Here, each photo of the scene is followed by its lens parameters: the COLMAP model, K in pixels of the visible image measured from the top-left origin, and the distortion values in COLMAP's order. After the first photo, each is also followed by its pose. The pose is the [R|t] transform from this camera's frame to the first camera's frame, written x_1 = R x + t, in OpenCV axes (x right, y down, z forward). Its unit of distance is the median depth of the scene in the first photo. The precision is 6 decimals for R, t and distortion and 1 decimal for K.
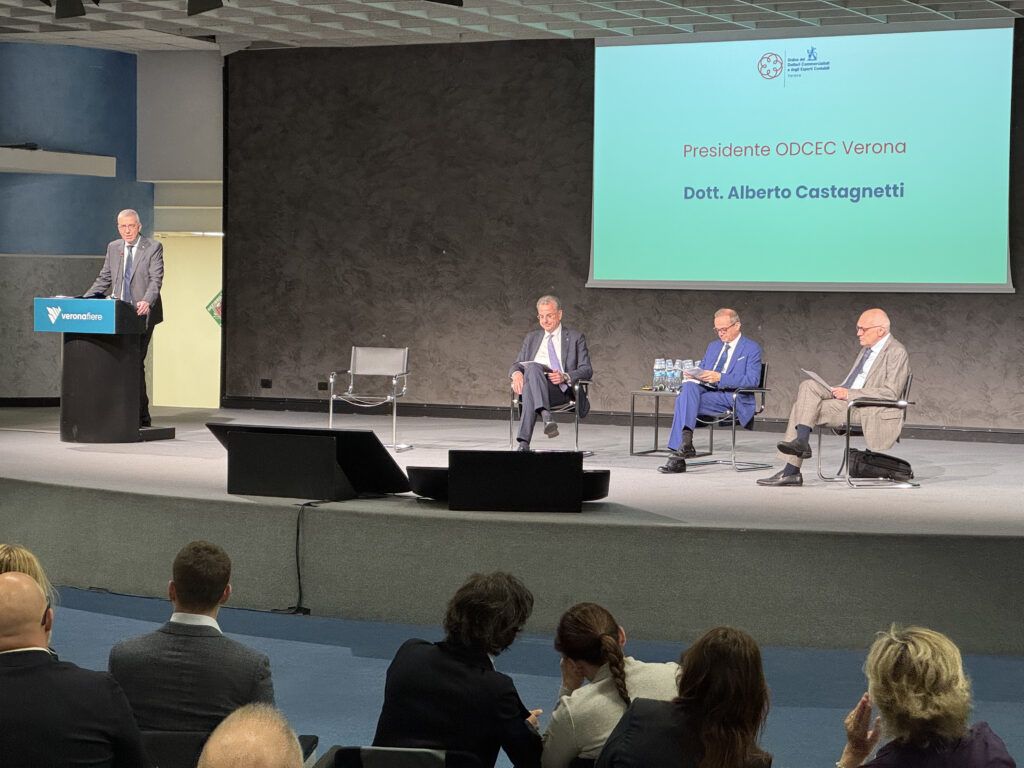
lens RADIAL K [[2291.0, 0, 510.5], [0, 2291.0, 324.0], [0, 0, 1]] dist [0.264893, 0.000000]
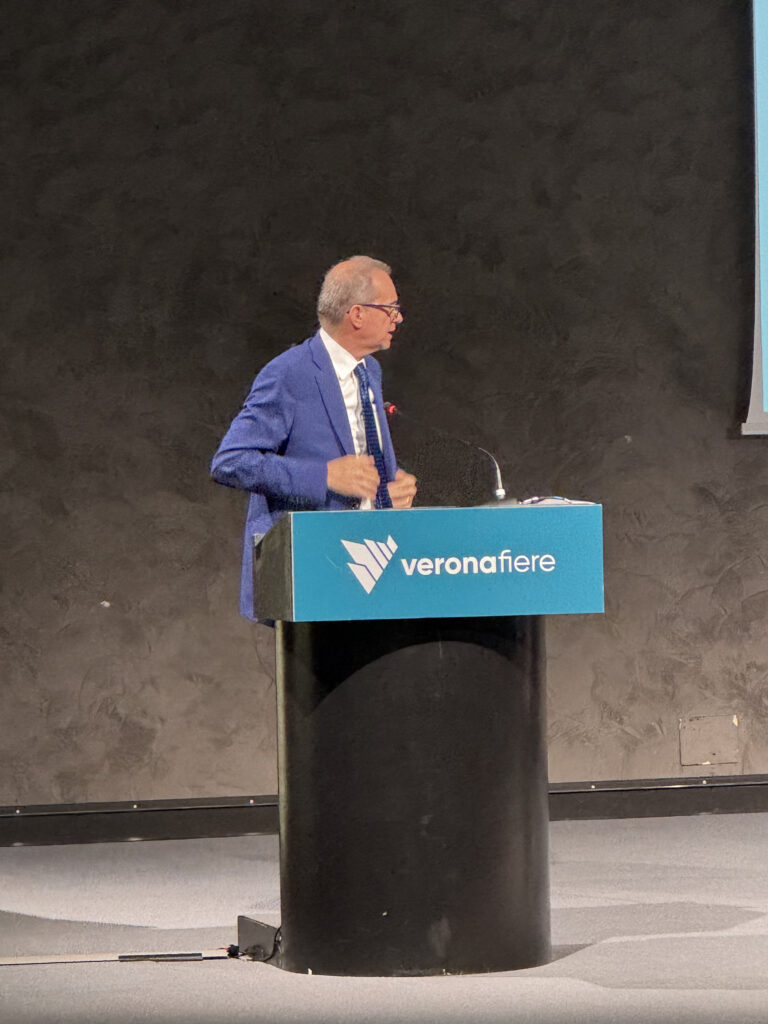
lens RADIAL K [[5613.5, 0, 392.4], [0, 5613.5, 510.9], [0, 0, 1]] dist [0.045153, 0.000000]
pose [[0.758721, -0.042493, 0.650029, -0.568665], [0.045799, 0.998880, 0.011841, -0.016551], [-0.649804, 0.020787, 0.759817, 0.360041]]
